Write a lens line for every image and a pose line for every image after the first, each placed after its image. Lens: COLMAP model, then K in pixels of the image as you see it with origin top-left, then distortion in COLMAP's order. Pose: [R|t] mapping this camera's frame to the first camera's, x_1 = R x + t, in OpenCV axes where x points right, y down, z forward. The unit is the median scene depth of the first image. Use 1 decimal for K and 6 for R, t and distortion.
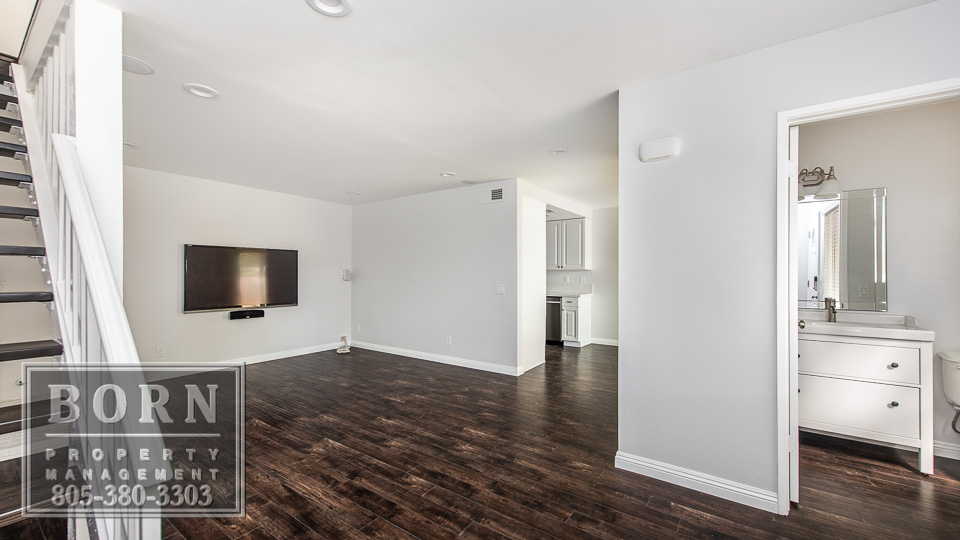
lens RADIAL K [[380.3, 0, 480.8], [0, 380.3, 269.6], [0, 0, 1]] dist [0.013118, -0.001431]
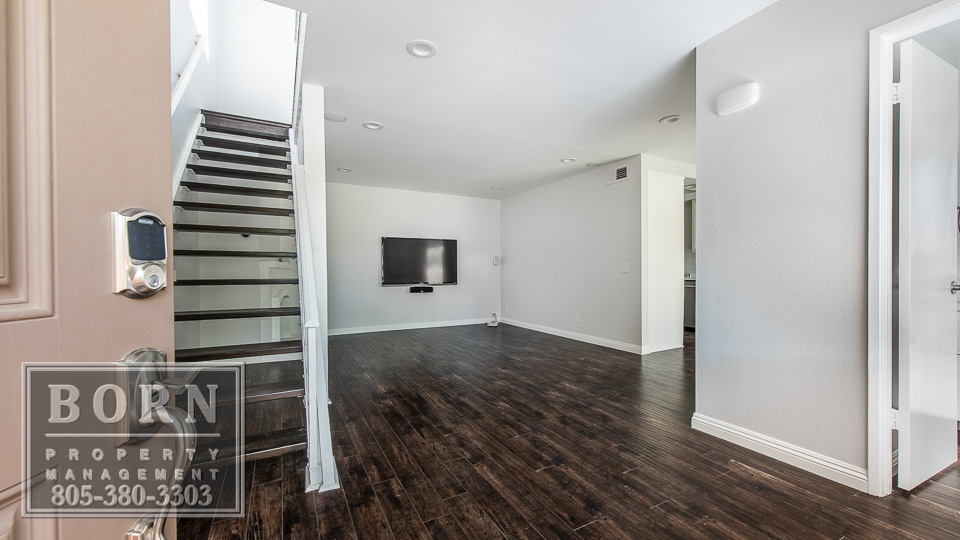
lens RADIAL K [[380.3, 0, 477.5], [0, 380.3, 273.9], [0, 0, 1]] dist [0.013118, -0.001431]
pose [[0.891712, -0.000439, -0.452604, 0.291299], [0.009157, 0.999812, 0.017071, 0.085936], [0.452511, -0.019367, 0.891548, -0.137328]]
